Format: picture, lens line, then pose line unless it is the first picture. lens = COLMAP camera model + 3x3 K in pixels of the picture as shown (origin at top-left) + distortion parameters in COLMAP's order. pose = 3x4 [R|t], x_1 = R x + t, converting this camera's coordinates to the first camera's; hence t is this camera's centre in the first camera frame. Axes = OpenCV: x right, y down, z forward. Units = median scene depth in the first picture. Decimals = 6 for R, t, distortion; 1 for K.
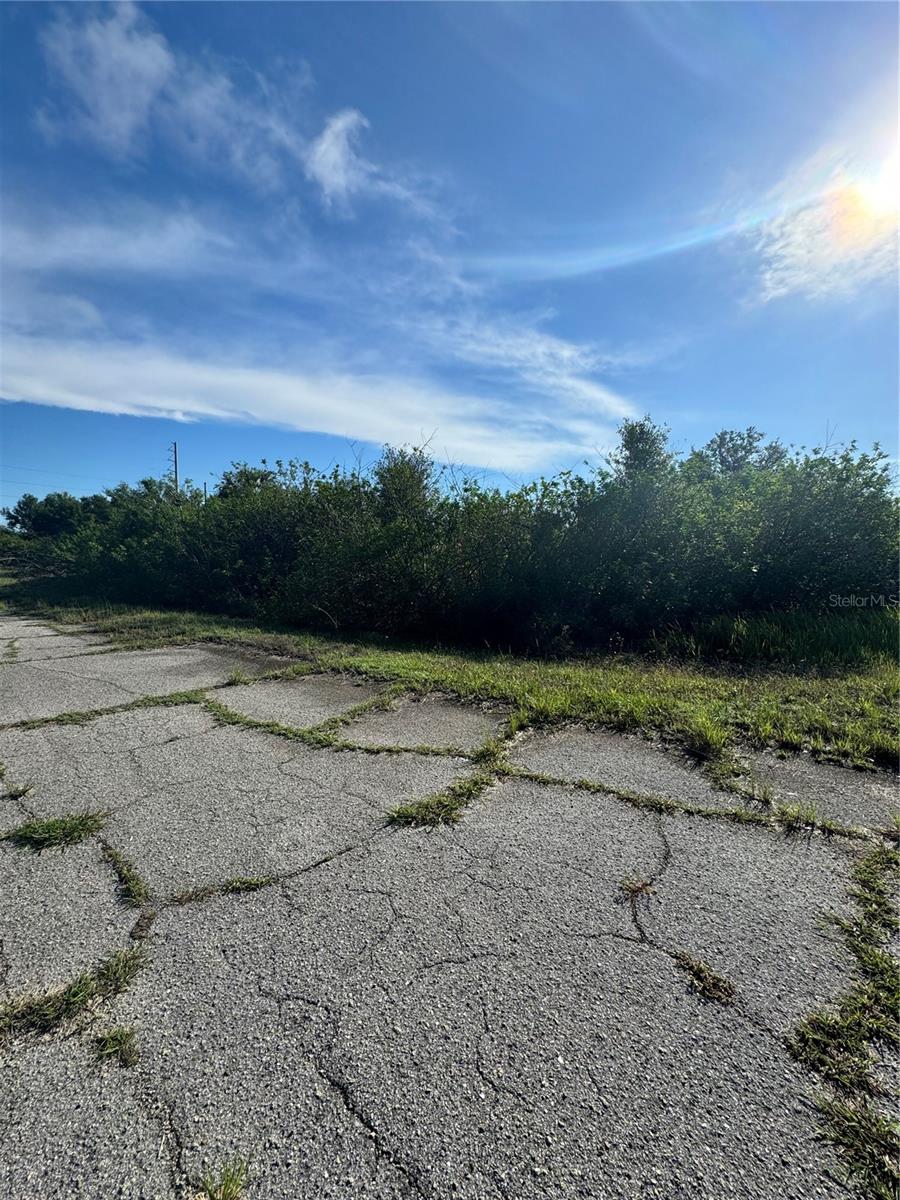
lens RADIAL K [[477.6, 0, 450.0], [0, 477.6, 600.0], [0, 0, 1]] dist [-0.002518, 0.000372]
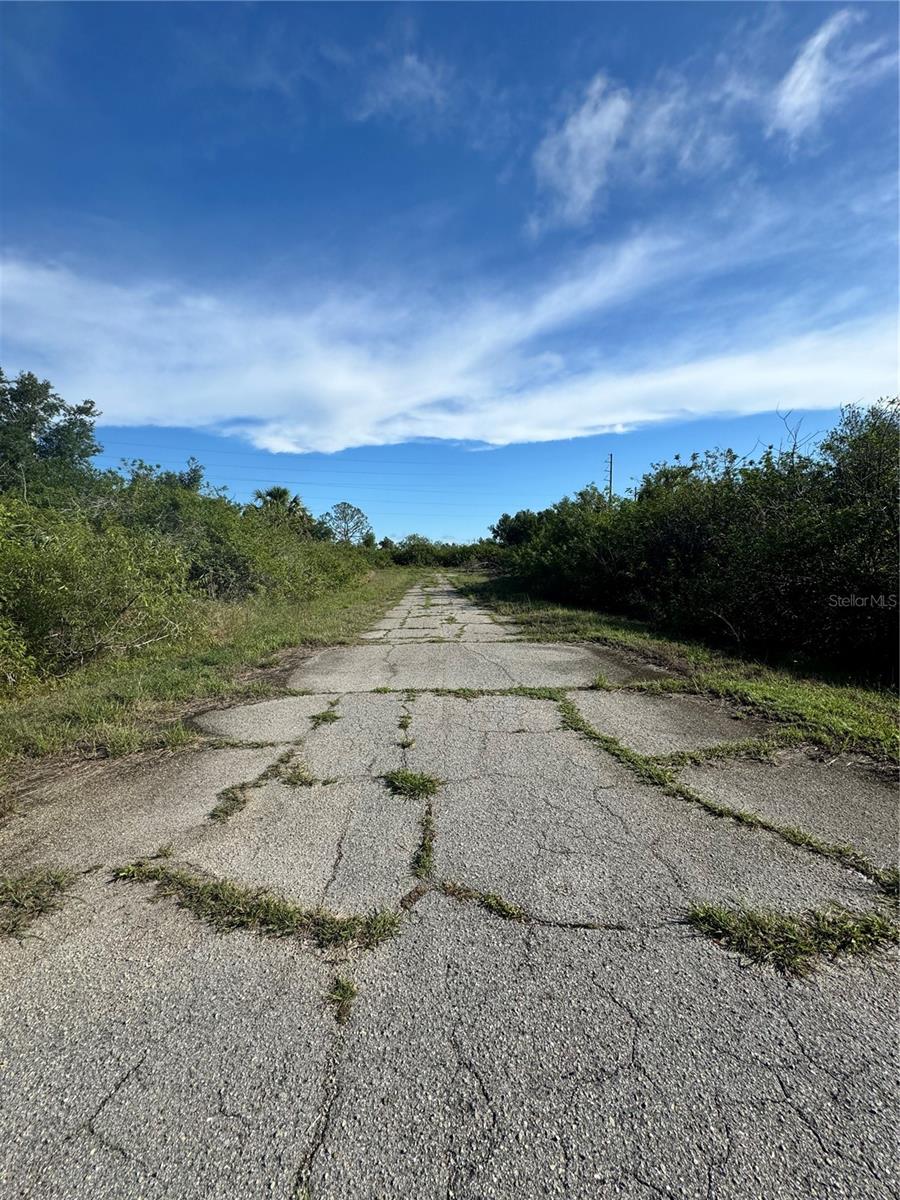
lens RADIAL K [[477.6, 0, 450.0], [0, 477.6, 600.0], [0, 0, 1]] dist [-0.002518, 0.000372]
pose [[0.666658, 0.044078, -0.744059, 0.077785], [-0.045151, 0.998805, 0.018715, -0.012772], [0.743995, 0.021118, 0.667852, 0.112527]]
